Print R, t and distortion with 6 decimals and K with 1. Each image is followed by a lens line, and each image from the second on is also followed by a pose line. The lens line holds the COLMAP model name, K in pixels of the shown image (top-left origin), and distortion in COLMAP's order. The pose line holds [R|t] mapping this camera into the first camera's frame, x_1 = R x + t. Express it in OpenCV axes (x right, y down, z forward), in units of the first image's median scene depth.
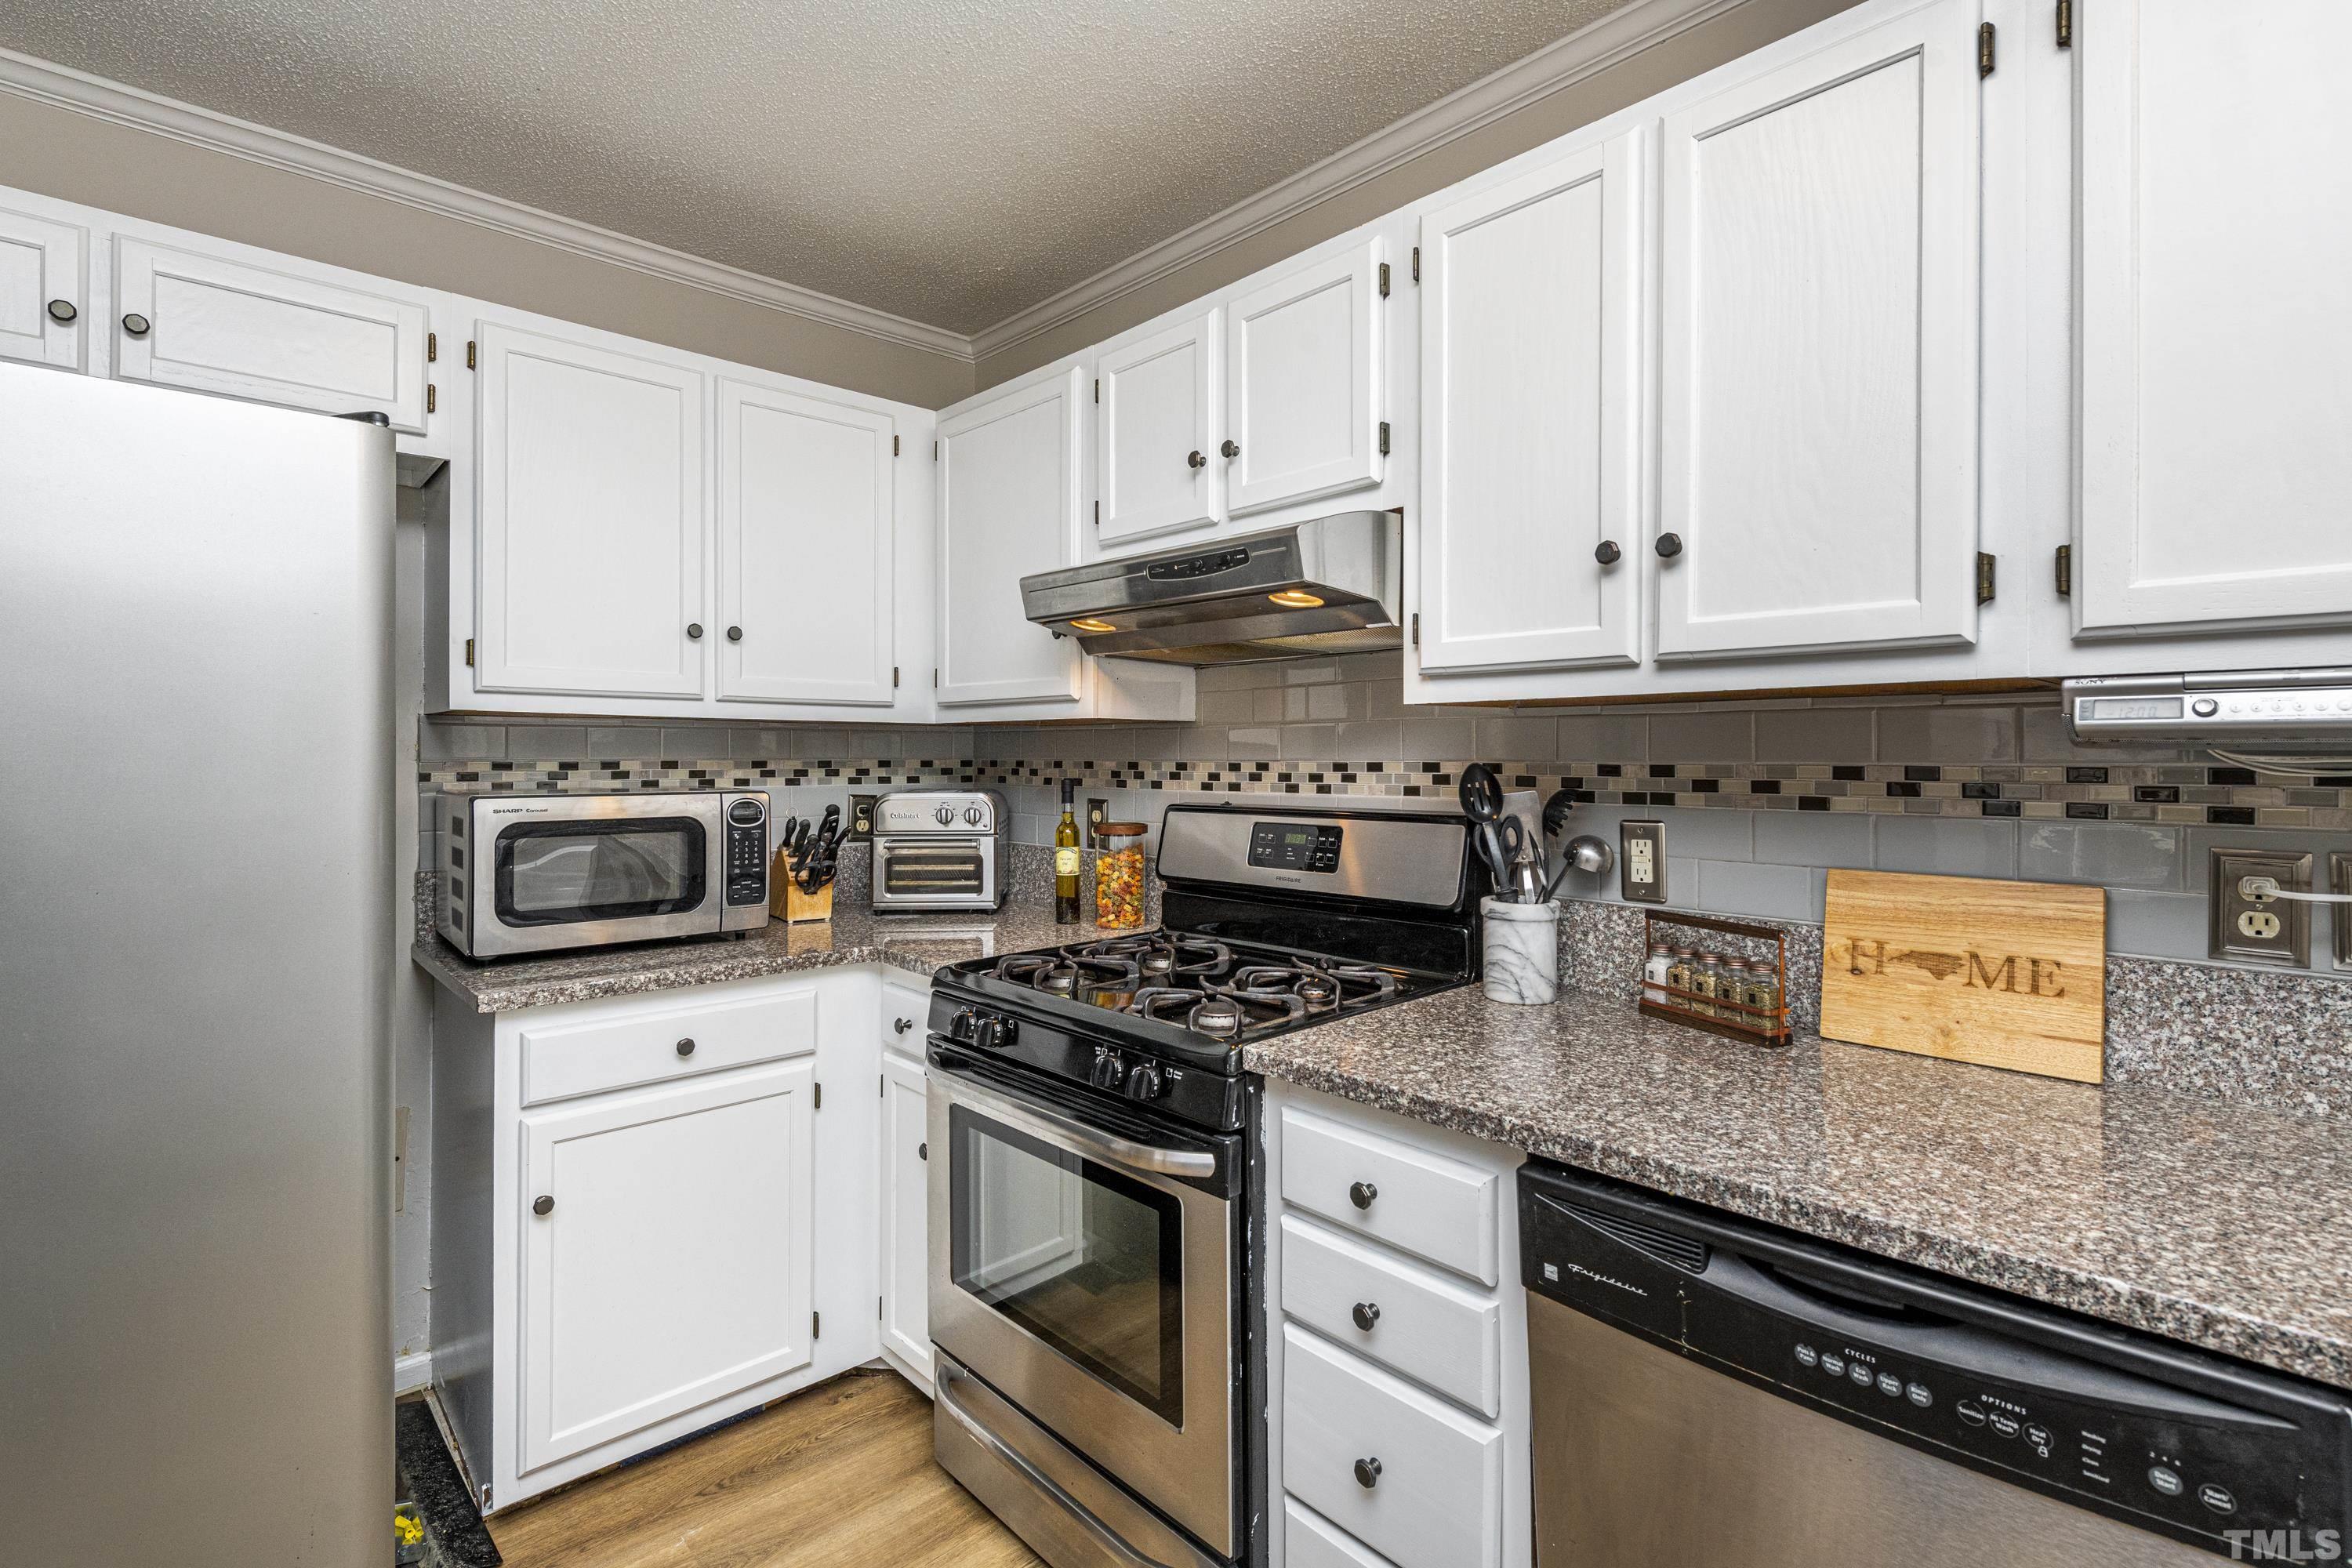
lens RADIAL K [[1101.4, 0, 1174.6], [0, 1101.4, 752.7], [0, 0, 1]] dist [0.004451, -0.000312]
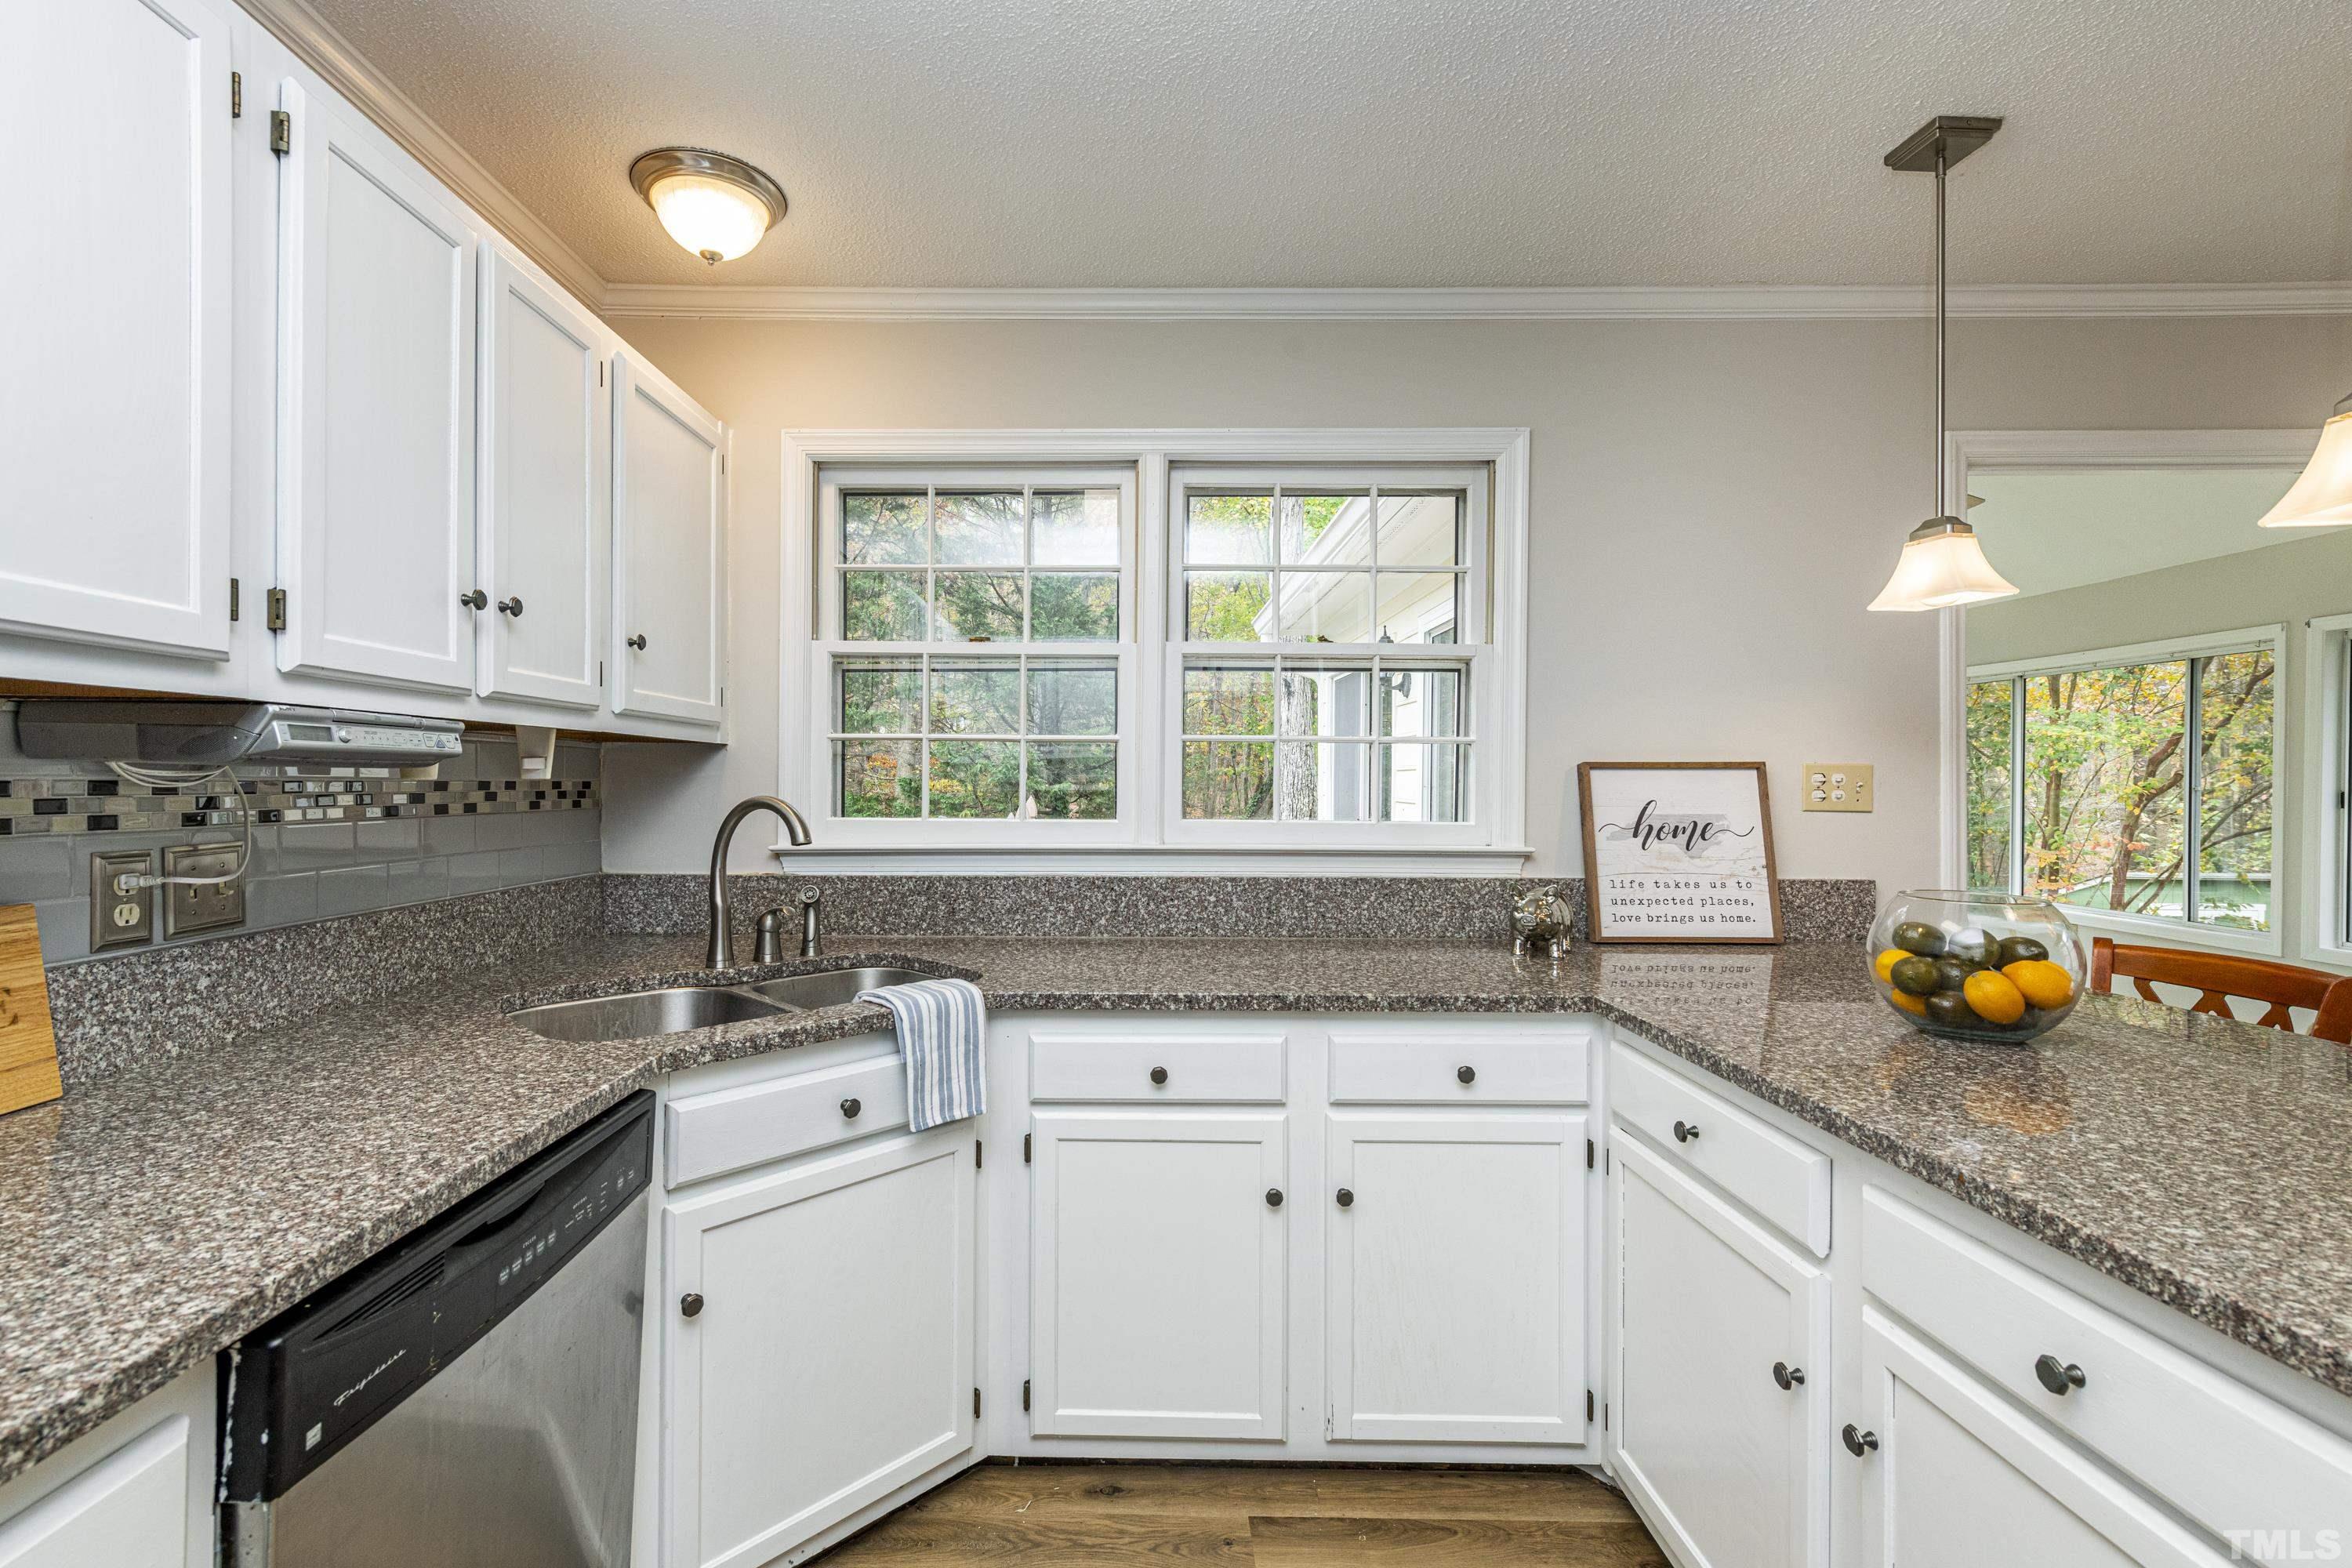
lens RADIAL K [[1022.4, 0, 1124.2], [0, 1022.4, 788.7], [0, 0, 1]] dist [0.010633, -0.004576]
pose [[-0.725828, -0.009058, 0.687817, -0.483923], [-0.006321, 0.999959, 0.006499, 0.008337], [-0.687847, 0.000370, -0.725855, 0.978992]]
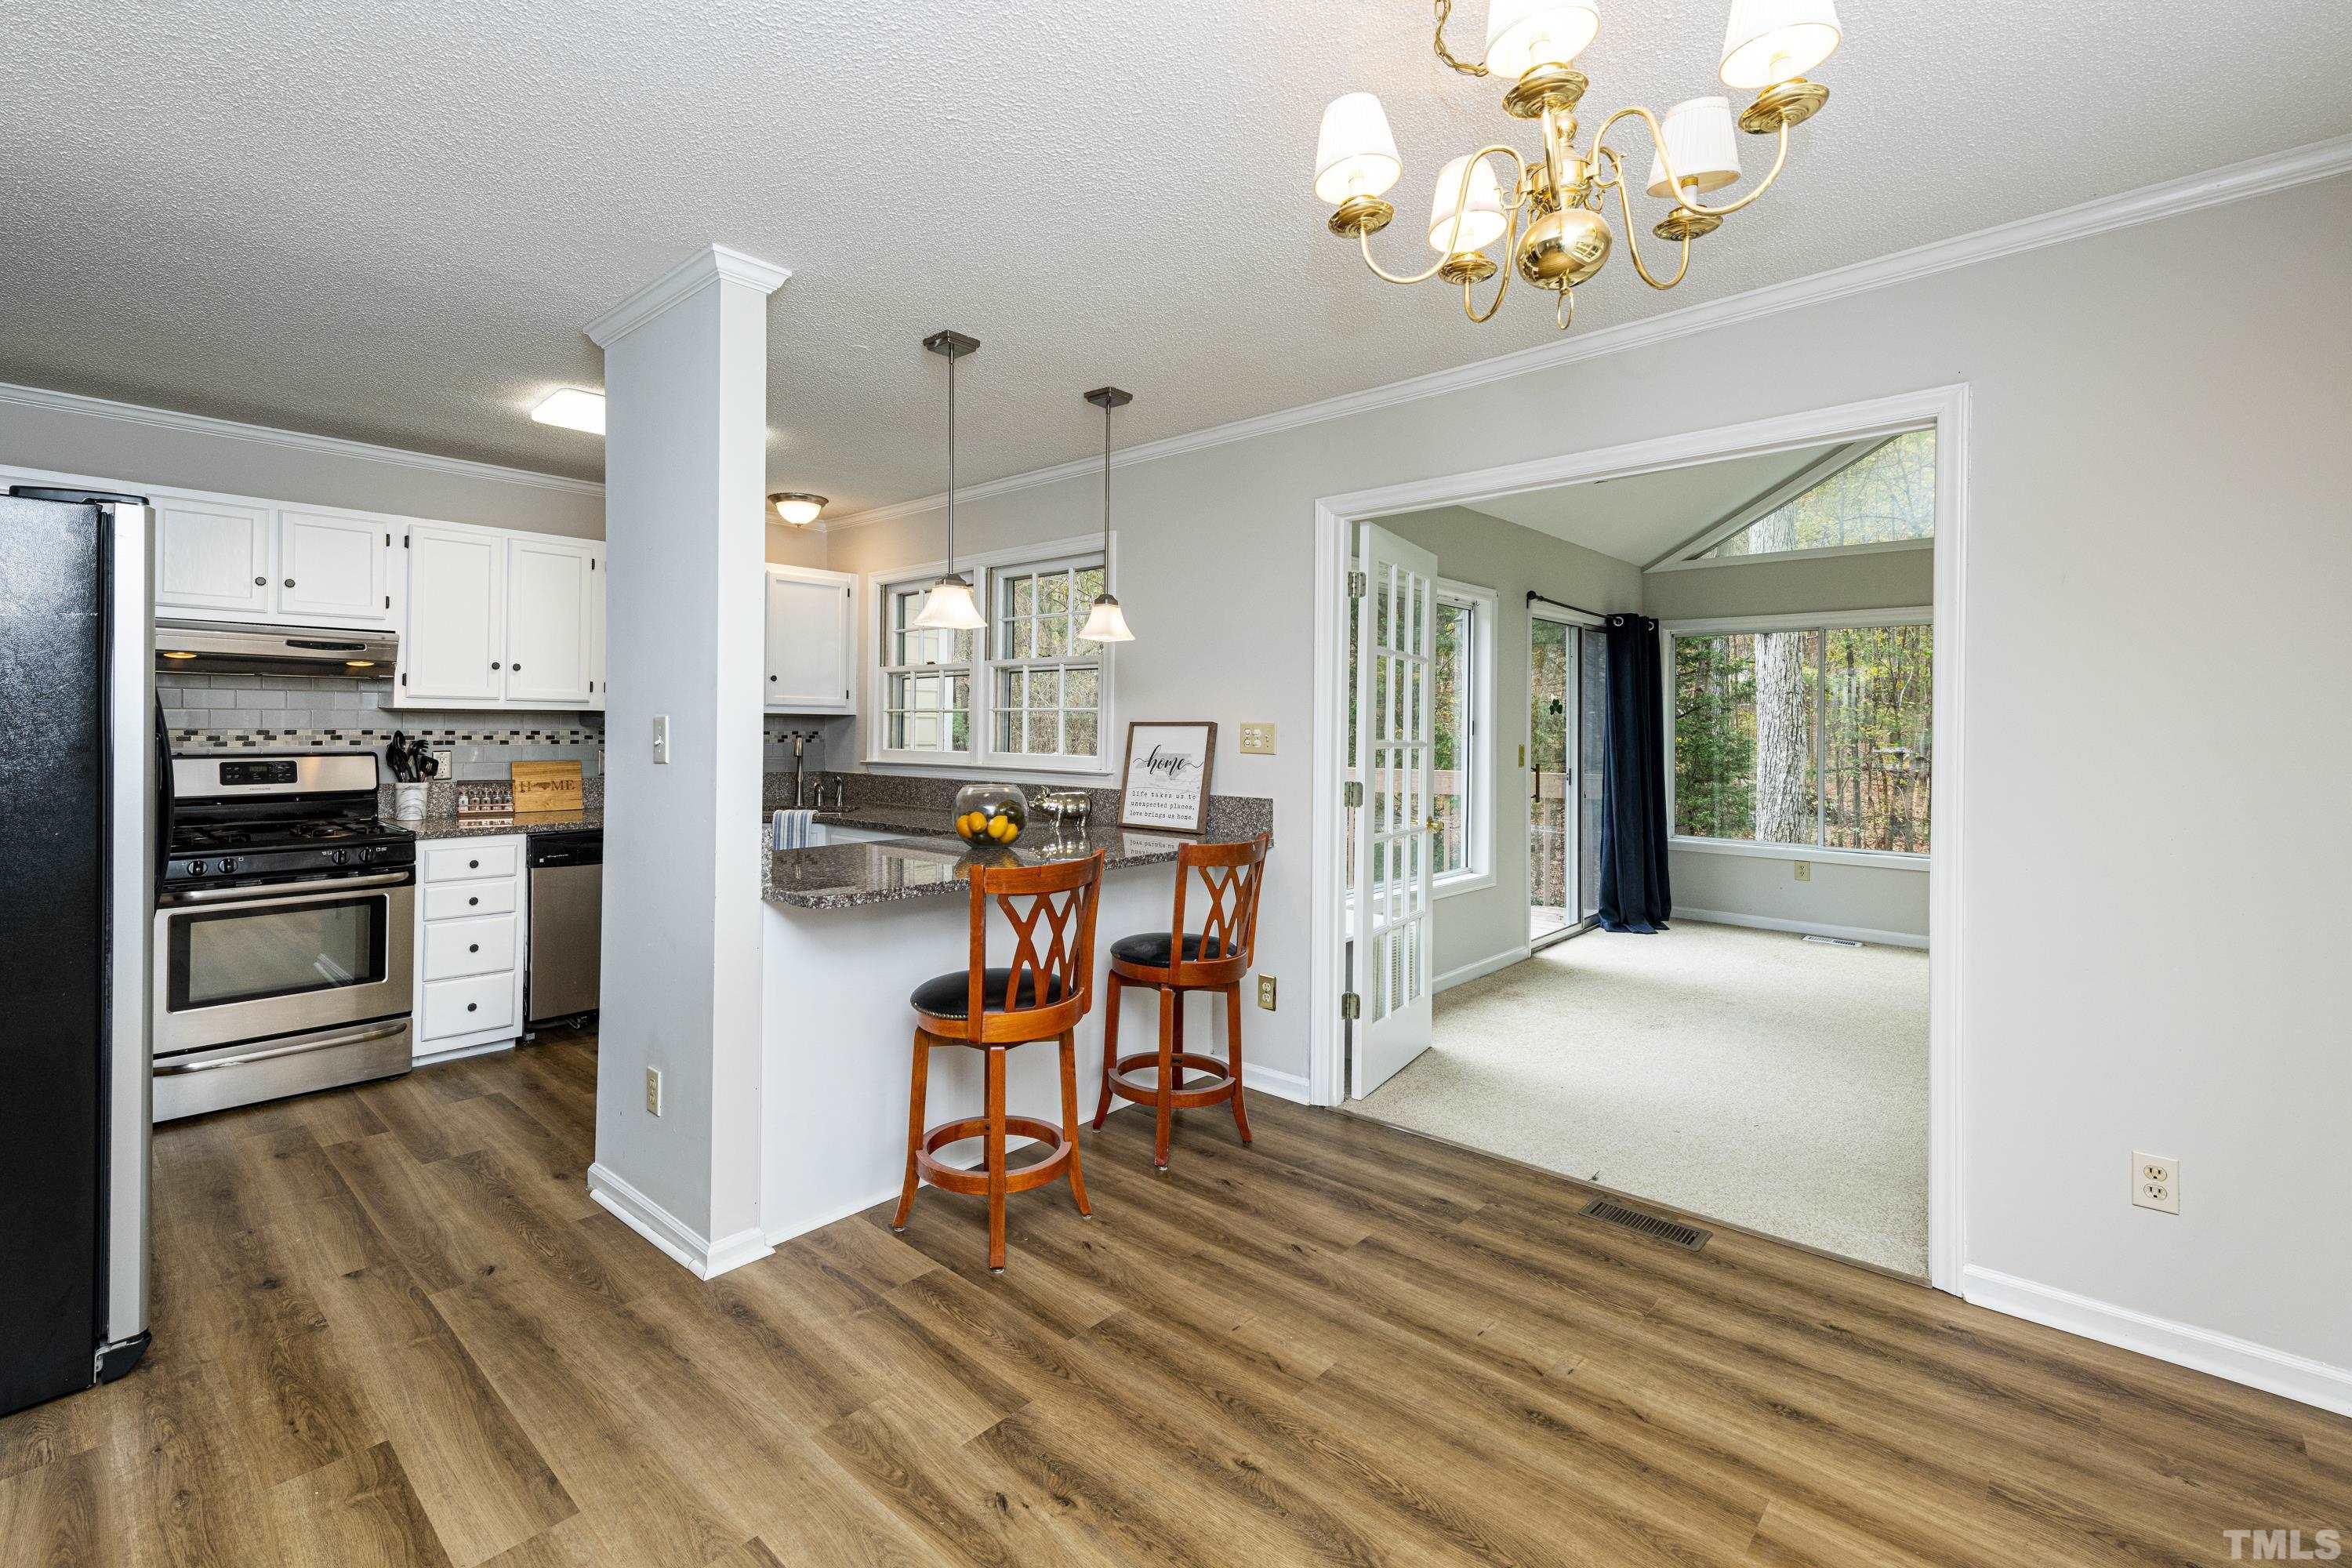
lens RADIAL K [[1022.4, 0, 1115.4], [0, 1022.4, 726.9], [0, 0, 1]] dist [0.010633, -0.004576]
pose [[-0.071167, 0.000106, 0.997464, -2.975340], [-0.008876, 0.999960, -0.000739, -0.015435], [-0.997425, -0.008906, -0.071163, -0.667668]]
